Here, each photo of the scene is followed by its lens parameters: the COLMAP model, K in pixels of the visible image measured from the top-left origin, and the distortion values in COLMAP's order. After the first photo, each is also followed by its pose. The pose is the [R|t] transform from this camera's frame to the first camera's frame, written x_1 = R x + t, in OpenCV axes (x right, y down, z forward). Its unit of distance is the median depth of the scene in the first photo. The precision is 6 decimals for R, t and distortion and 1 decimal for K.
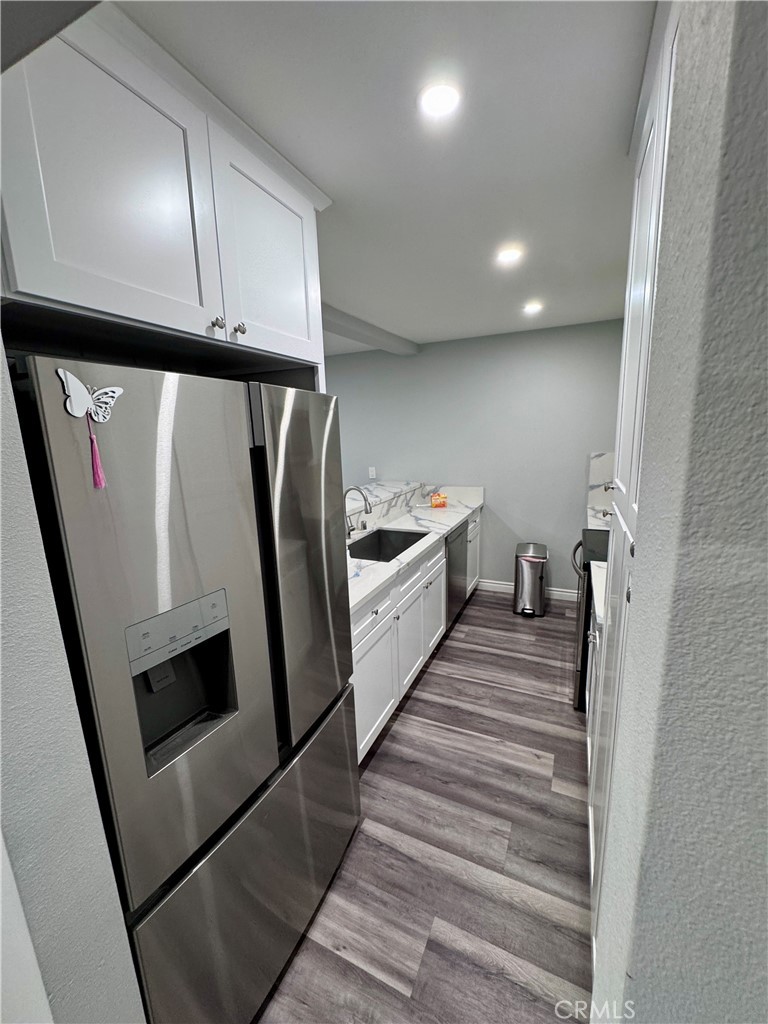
lens RADIAL K [[408.6, 0, 384.8], [0, 408.6, 508.2], [0, 0, 1]] dist [-0.005067, 0.000562]
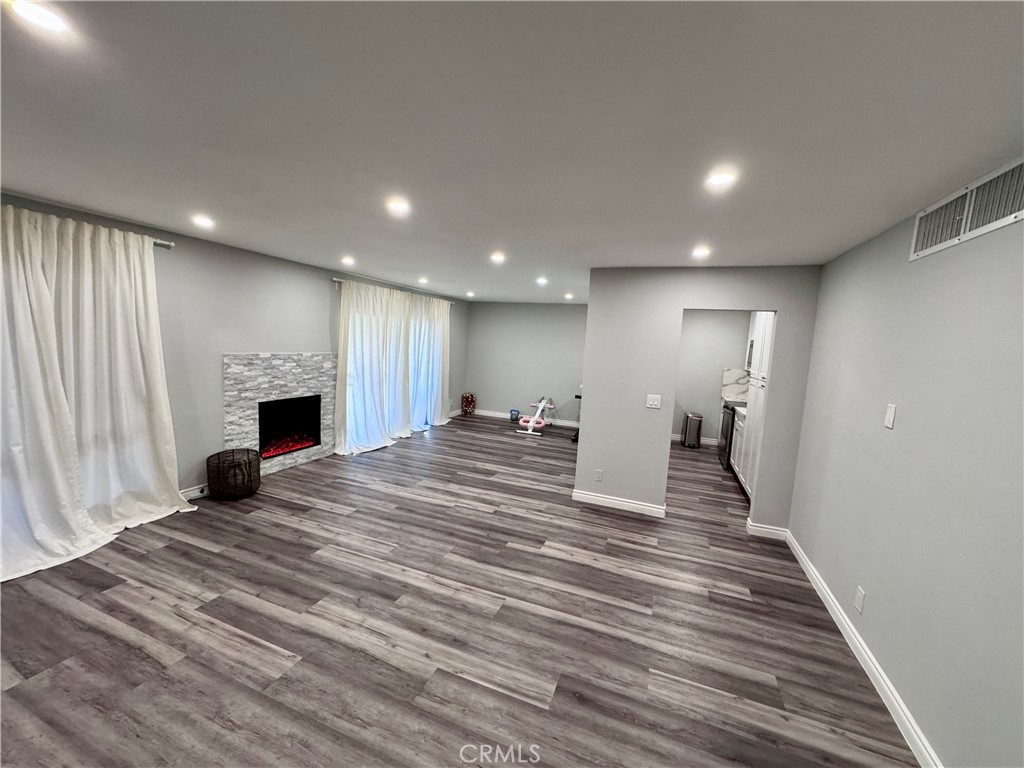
lens RADIAL K [[408.6, 0, 518.0], [0, 408.6, 382.4], [0, 0, 1]] dist [-0.005067, 0.000562]
pose [[0.993445, 0.077129, 0.084368, -1.035528], [-0.069308, 0.993344, -0.092001, 0.293455], [-0.090903, 0.085551, 0.992178, -1.384109]]
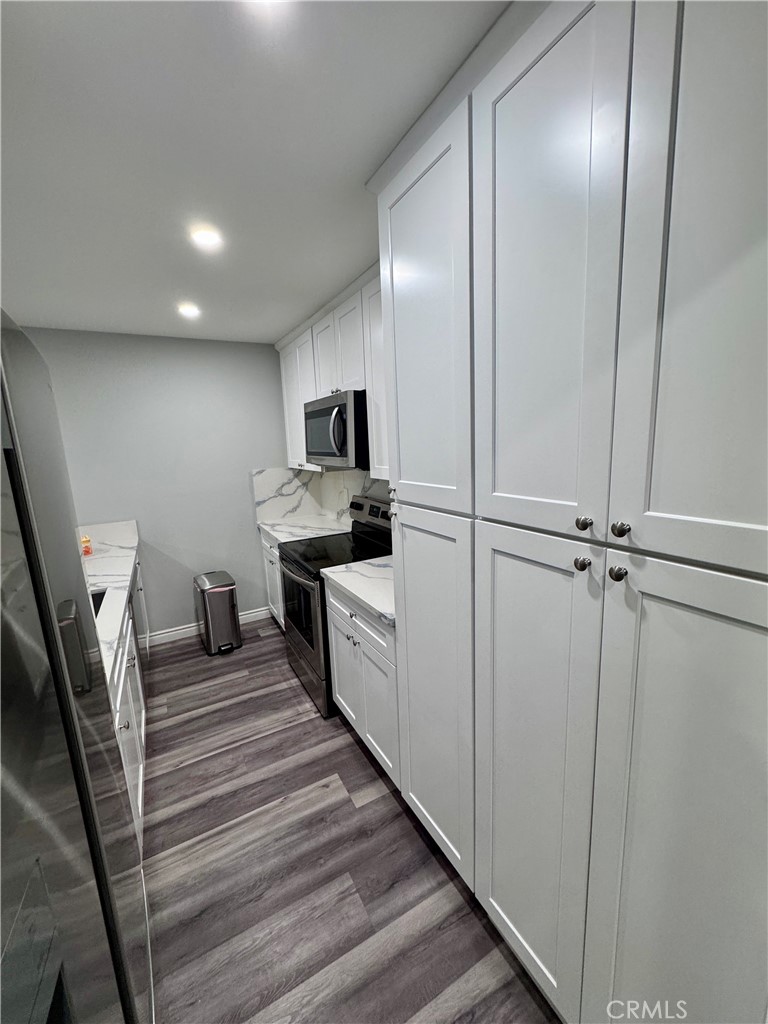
lens RADIAL K [[408.6, 0, 385.3], [0, 408.6, 508.9], [0, 0, 1]] dist [-0.005067, 0.000562]
pose [[0.589223, -0.127471, 0.797852, -0.188610], [0.173610, 0.984386, 0.029060, -0.020214], [-0.789098, 0.121392, 0.602153, 0.221898]]
